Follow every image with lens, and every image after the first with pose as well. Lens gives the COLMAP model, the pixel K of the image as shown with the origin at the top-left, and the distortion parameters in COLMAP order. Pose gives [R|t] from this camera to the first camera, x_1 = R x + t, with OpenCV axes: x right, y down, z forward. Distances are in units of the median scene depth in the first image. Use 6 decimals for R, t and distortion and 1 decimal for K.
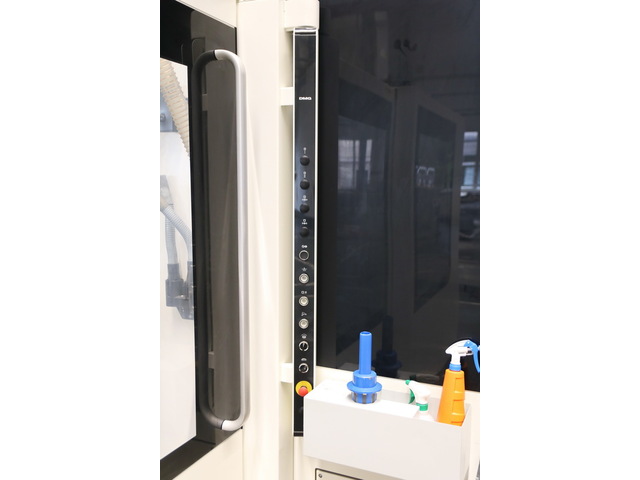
lens RADIAL K [[448.8, 0, 320.0], [0, 448.8, 240.0], [0, 0, 1]] dist [0.000066, -0.000009]
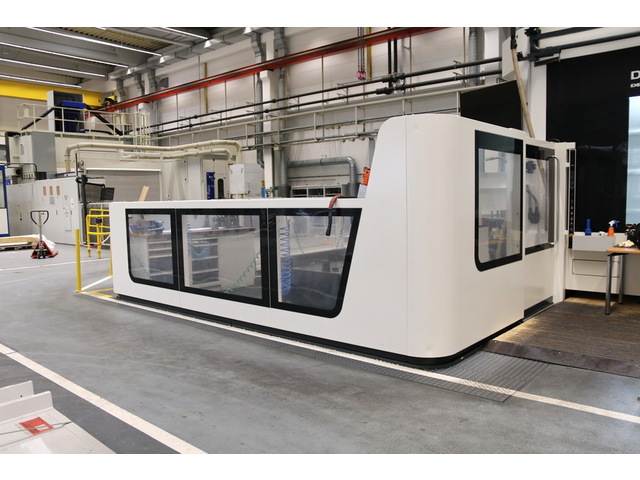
lens RADIAL K [[529.8, 0, 320.0], [0, 529.8, 240.0], [0, 0, 1]] dist [-0.133789, 0.133973]
pose [[0.936917, -0.000432, -0.349551, -0.546009], [-0.012154, 0.999354, -0.033811, 0.568014], [0.349340, 0.035927, 0.936307, -4.258913]]
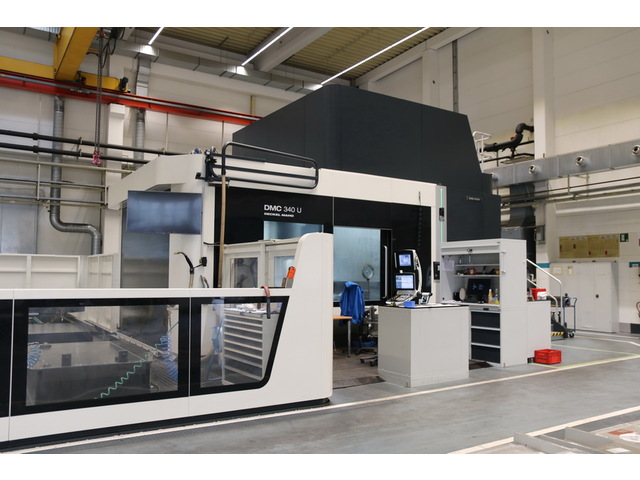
lens RADIAL K [[540.4, 0, 319.8], [0, 540.4, 243.5], [0, 0, 1]] dist [-0.111801, 0.143689]
pose [[0.593542, 0.040911, 0.803762, -4.940515], [0.094661, 0.988226, -0.120203, 0.385431], [-0.799216, 0.147430, 0.582681, -3.952276]]
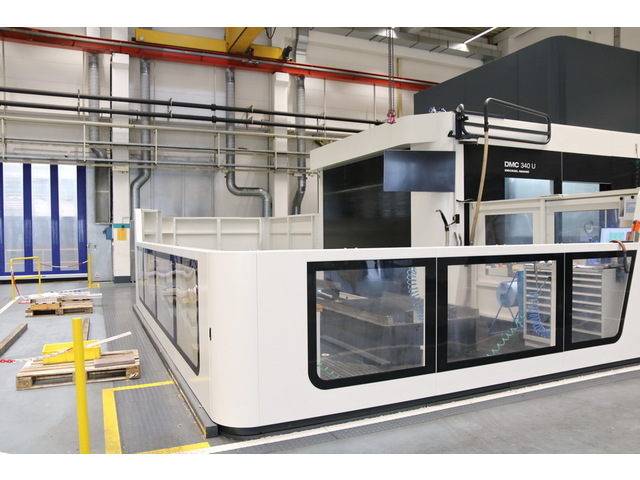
lens RADIAL K [[511.4, 0, 320.0], [0, 511.4, 240.0], [0, 0, 1]] dist [-0.132101, 0.141166]
pose [[0.706800, -0.025609, 0.706950, -6.161806], [0.101150, 0.992735, -0.065168, 0.173249], [-0.700145, 0.117569, 0.704255, -2.122457]]
